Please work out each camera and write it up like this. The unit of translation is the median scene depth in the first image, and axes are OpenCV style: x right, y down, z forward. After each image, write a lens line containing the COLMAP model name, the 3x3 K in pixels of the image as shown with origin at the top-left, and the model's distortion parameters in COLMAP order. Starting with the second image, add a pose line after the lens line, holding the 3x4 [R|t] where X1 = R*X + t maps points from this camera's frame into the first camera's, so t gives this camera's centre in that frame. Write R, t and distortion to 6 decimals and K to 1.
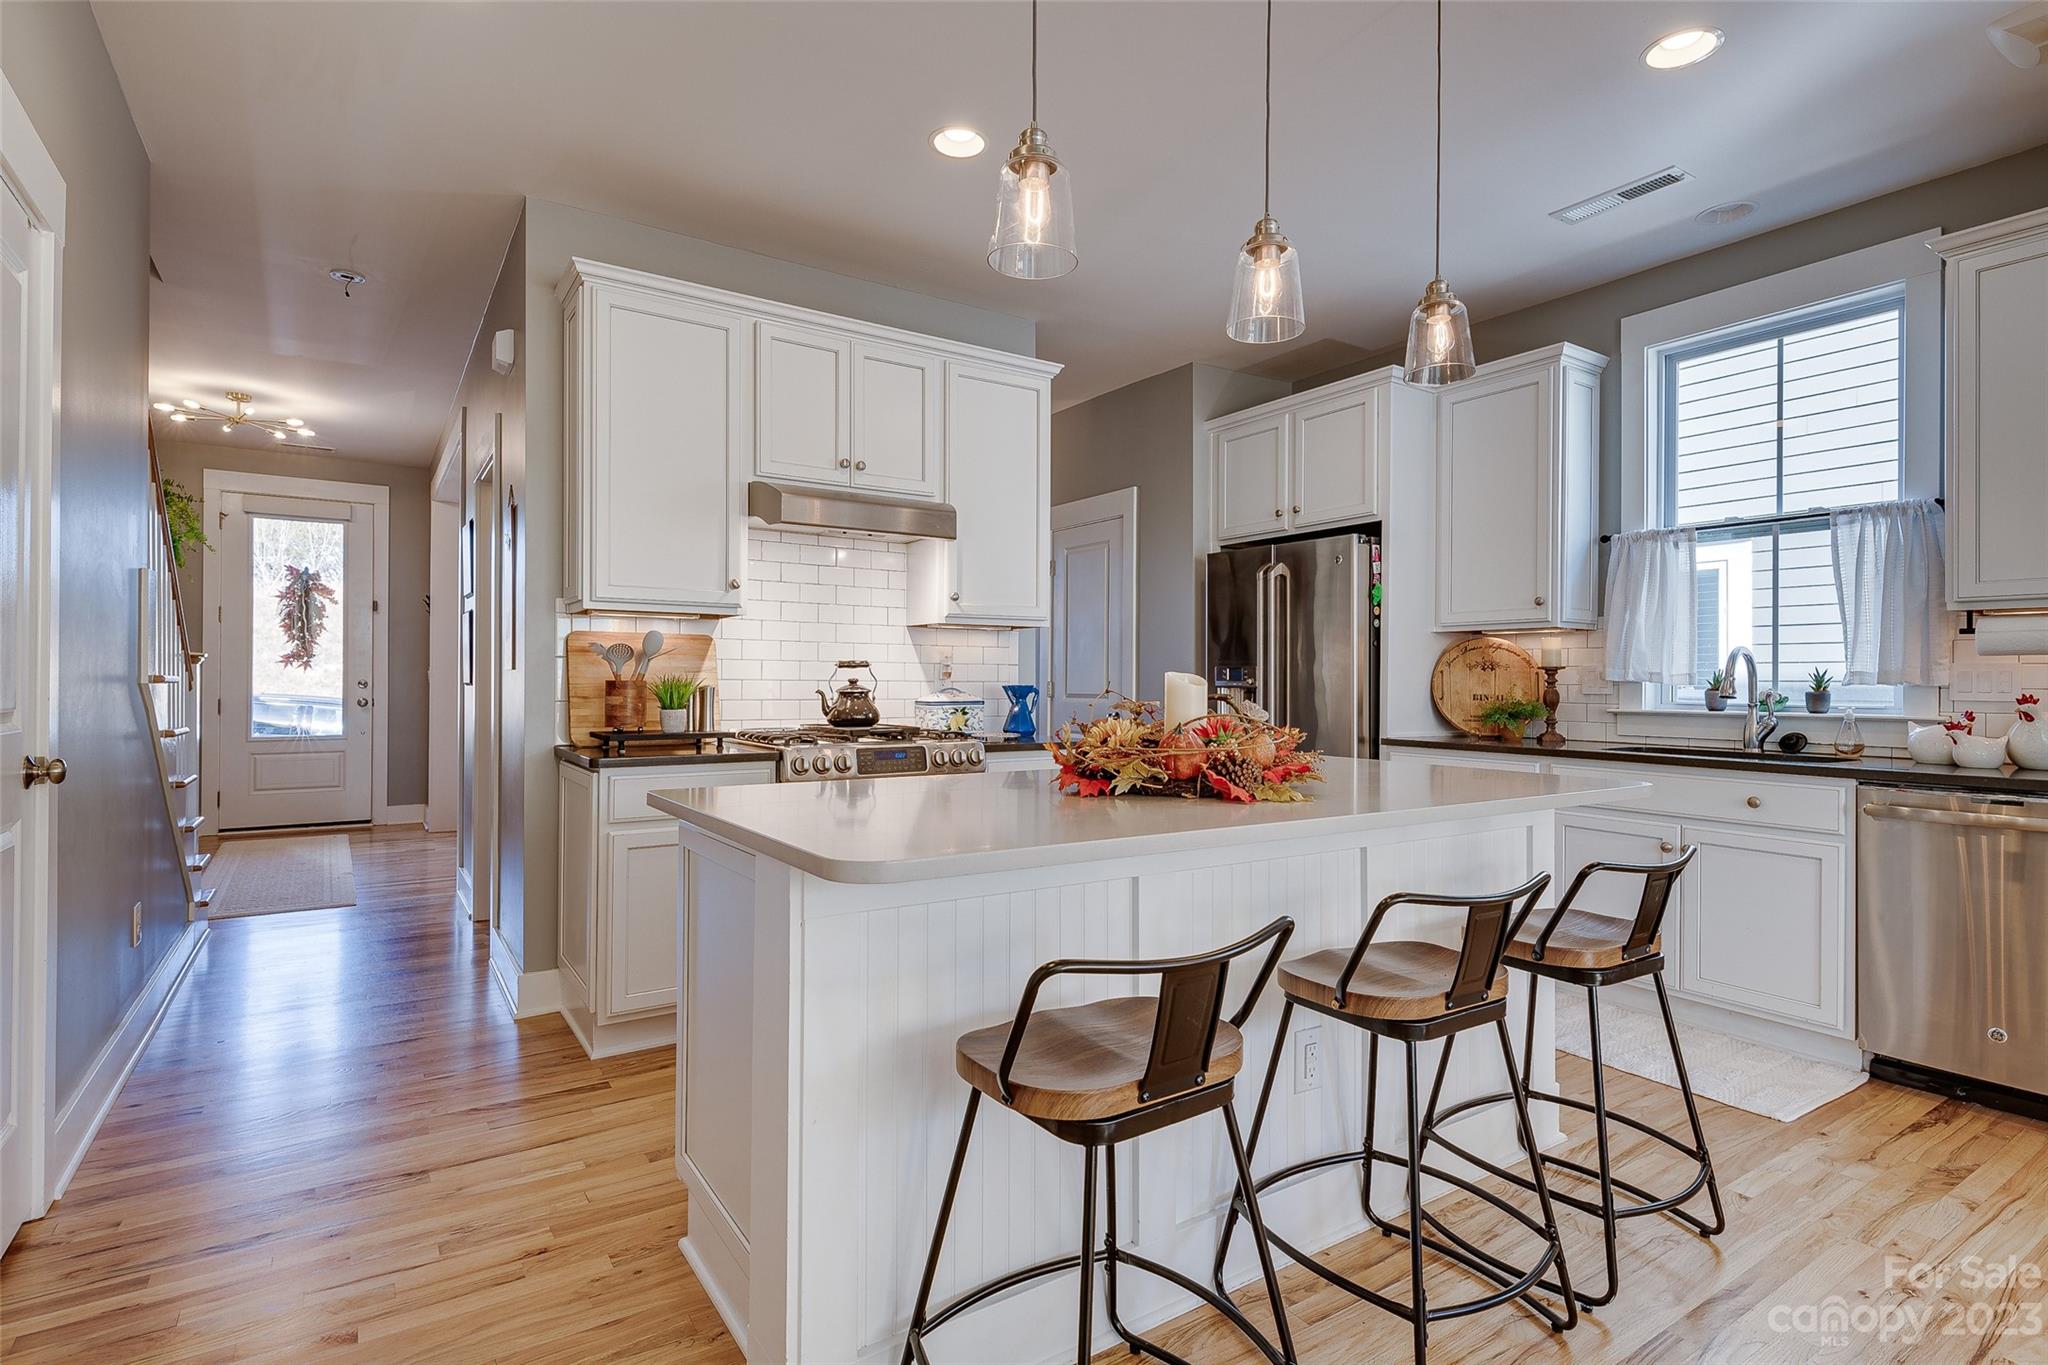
lens RADIAL K [[1006.4, 0, 1020.6], [0, 1006.4, 672.1], [0, 0, 1]] dist [0.015472, 0.000064]
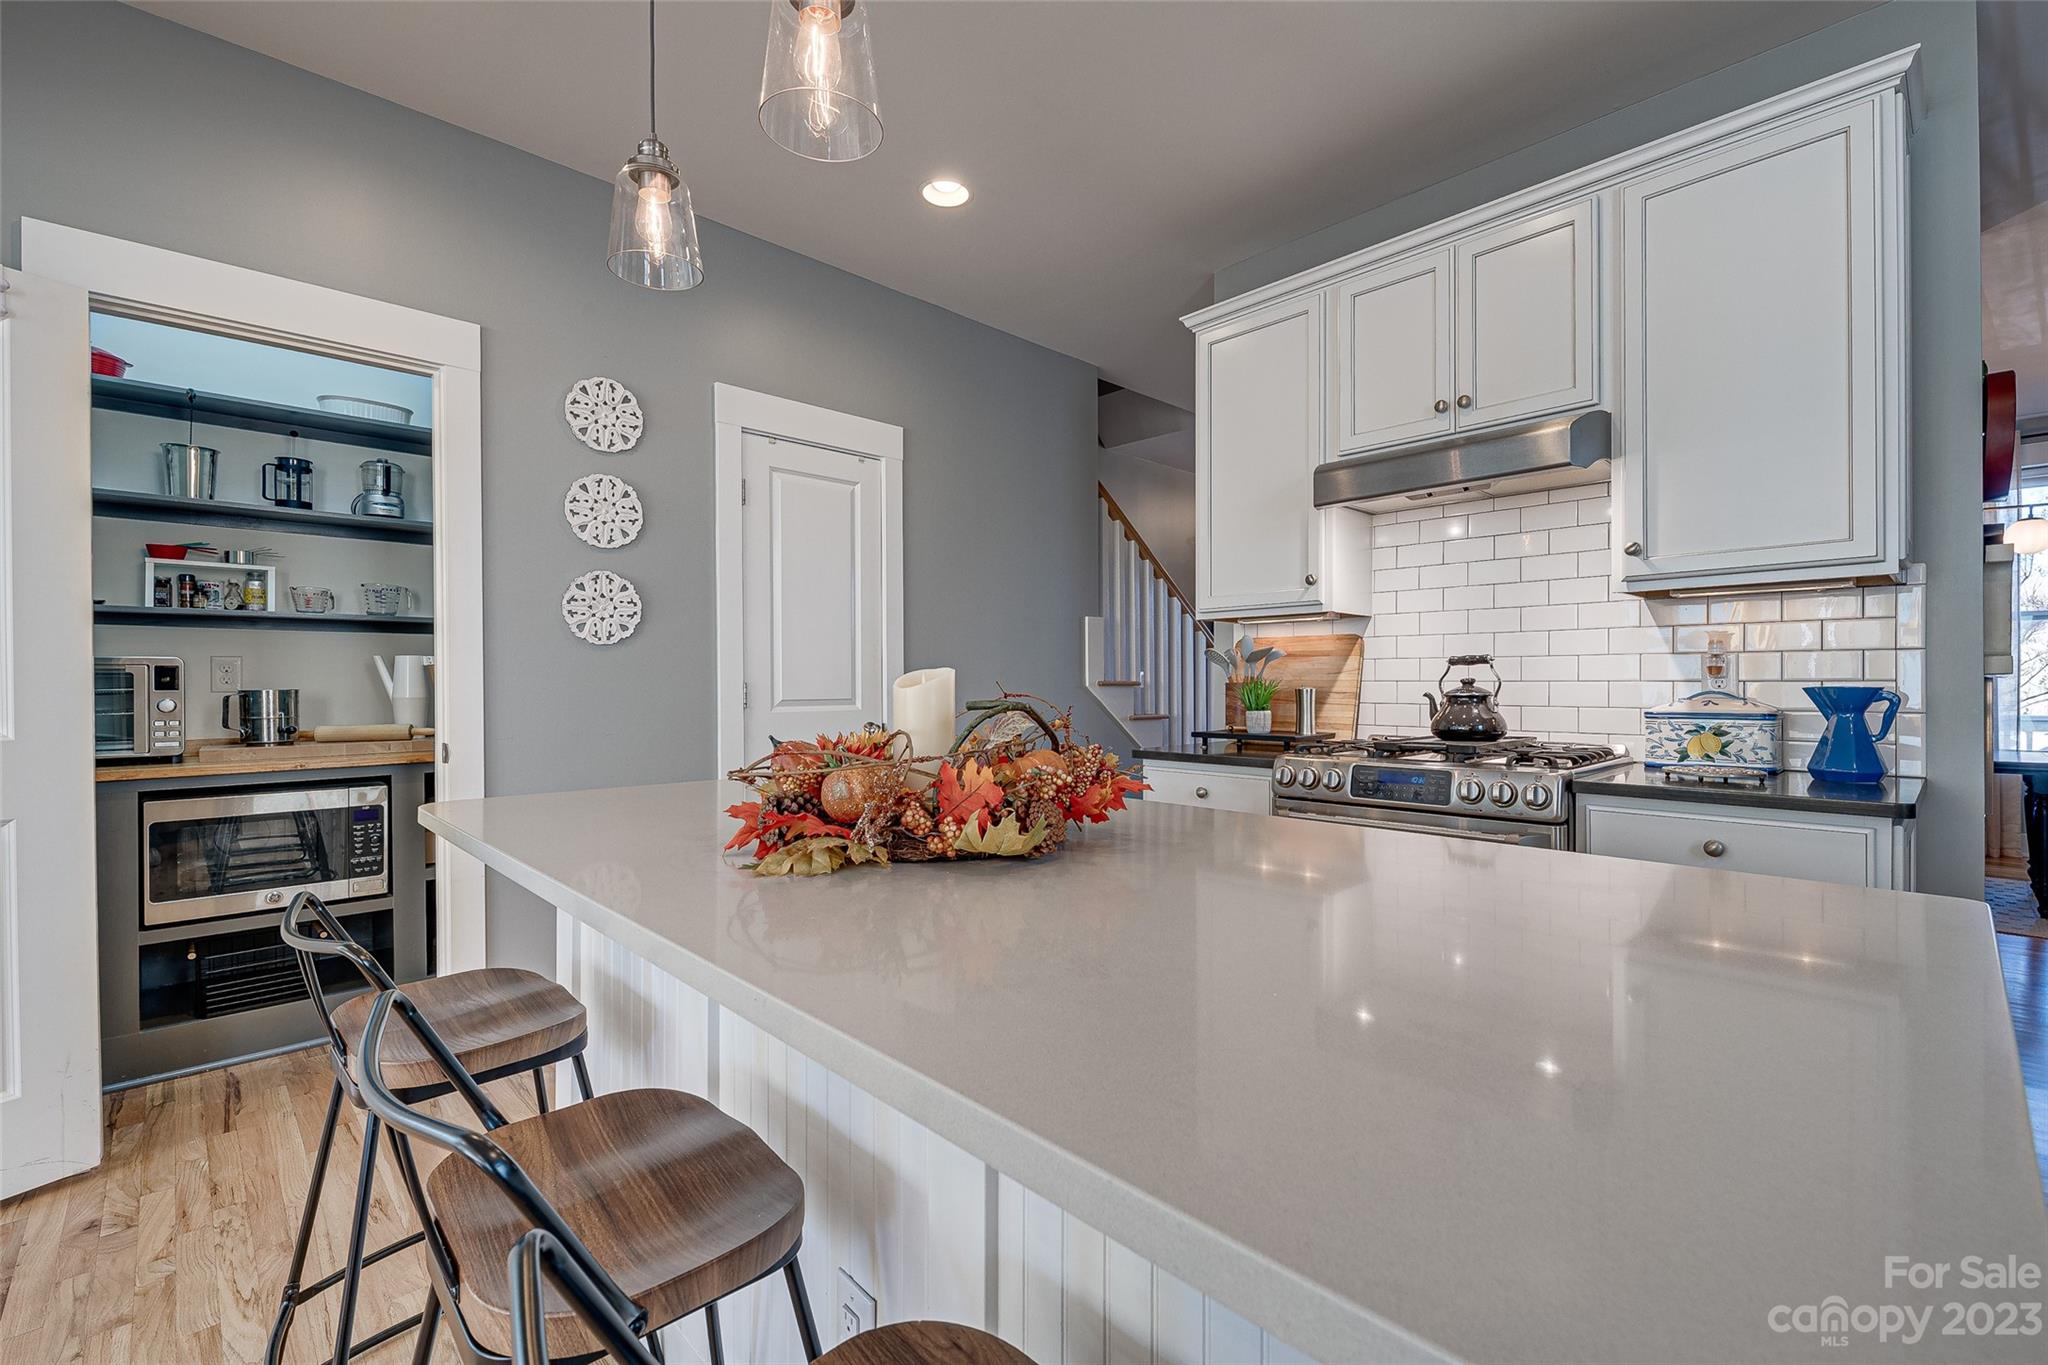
lens RADIAL K [[870.2, 0, 1026.0], [0, 870.2, 688.1], [0, 0, 1]] dist [0.000509, 0.000103]
pose [[0.174920, -0.000235, -0.984583, 0.475328], [0.005212, 0.999986, 0.000687, 0.013095], [0.984569, -0.005252, 0.174918, 0.599845]]
